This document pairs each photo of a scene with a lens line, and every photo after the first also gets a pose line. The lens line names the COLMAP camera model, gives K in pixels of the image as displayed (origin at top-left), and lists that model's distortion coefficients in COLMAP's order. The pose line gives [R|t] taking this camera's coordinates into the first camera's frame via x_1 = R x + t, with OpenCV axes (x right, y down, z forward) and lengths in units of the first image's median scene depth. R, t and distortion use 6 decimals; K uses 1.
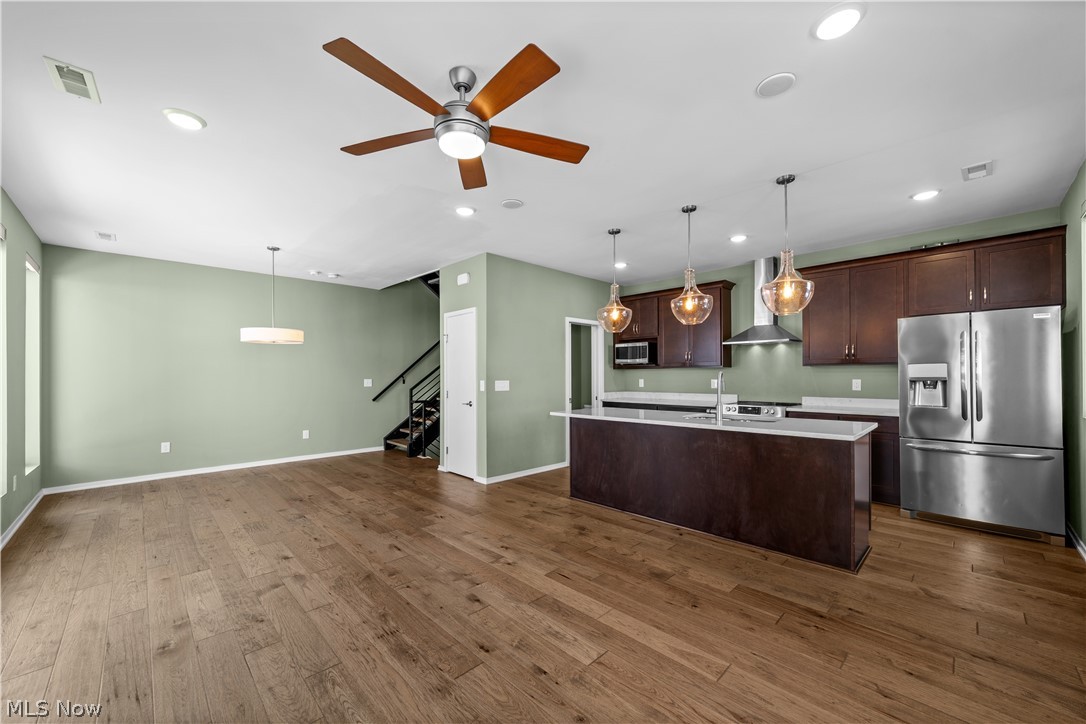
lens RADIAL K [[425.6, 0, 541.8], [0, 425.6, 370.3], [0, 0, 1]] dist [-0.018548, 0.007798]
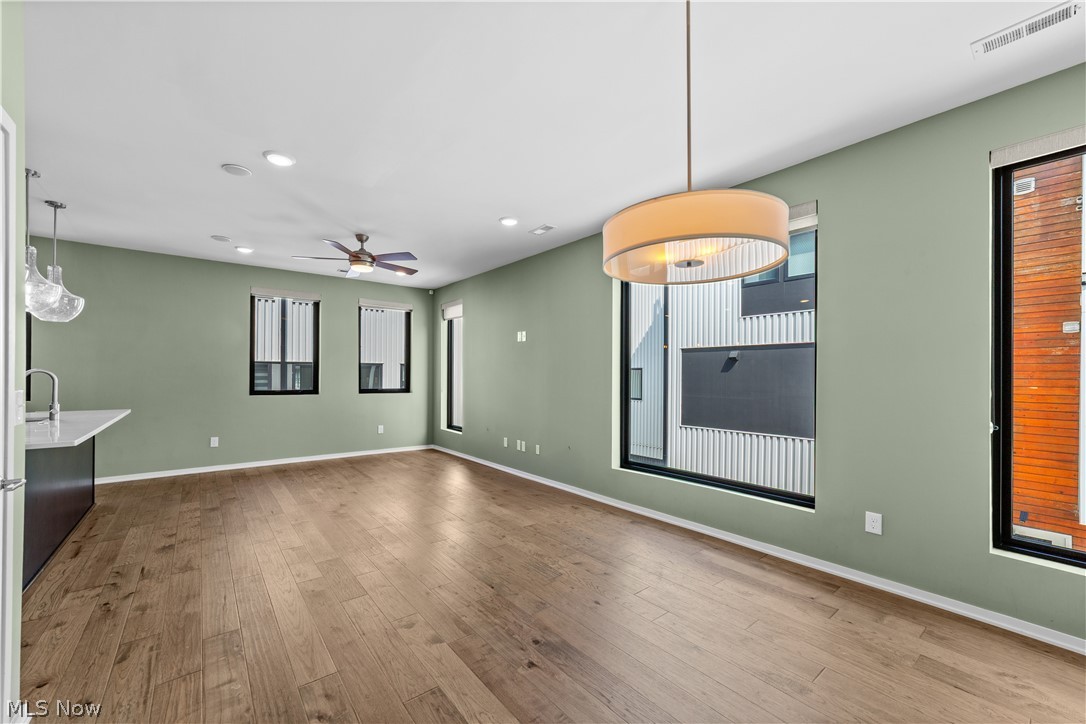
lens RADIAL K [[430.5, 0, 533.7], [0, 430.5, 372.1], [0, 0, 1]] dist [-0.011564, 0.008003]
pose [[-0.994634, 0.001640, 0.103444, -0.720834], [-0.000136, 0.999853, -0.017156, 0.022332], [-0.103456, -0.017078, -0.994487, 1.728062]]
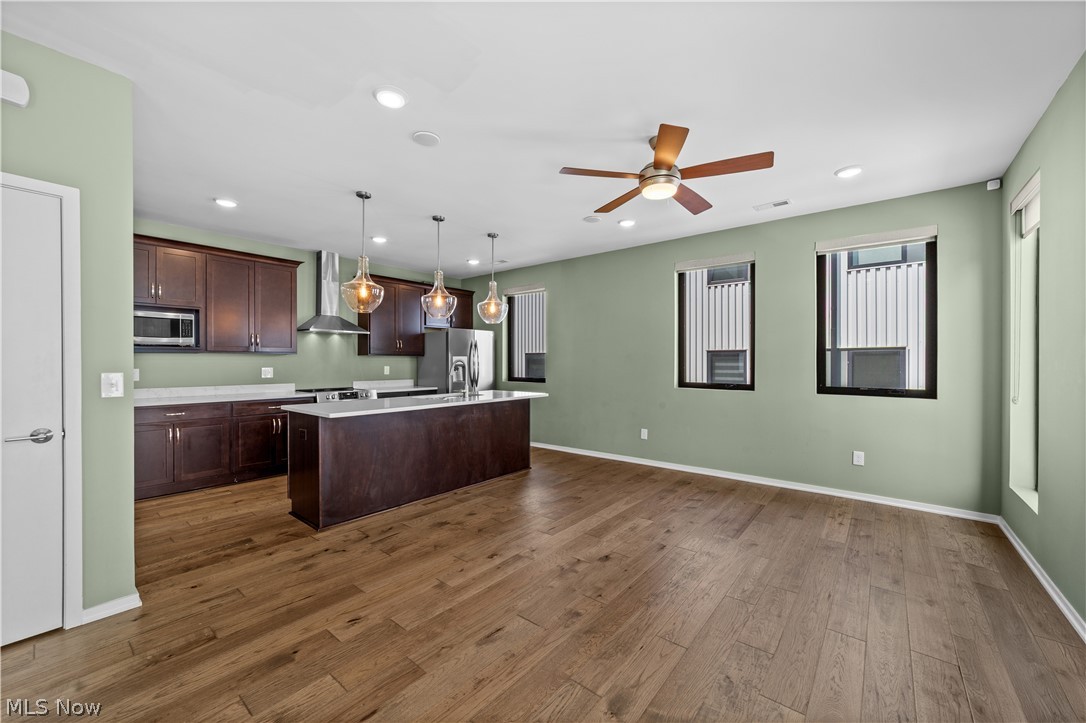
lens RADIAL K [[423.2, 0, 541.0], [0, 423.2, 365.6], [0, 0, 1]] dist [-0.017059, 0.006738]
pose [[-0.115393, -0.002554, 0.993317, -0.825169], [-0.012548, 0.999921, 0.001113, 0.015023], [-0.993241, -0.012336, -0.115416, 0.854255]]
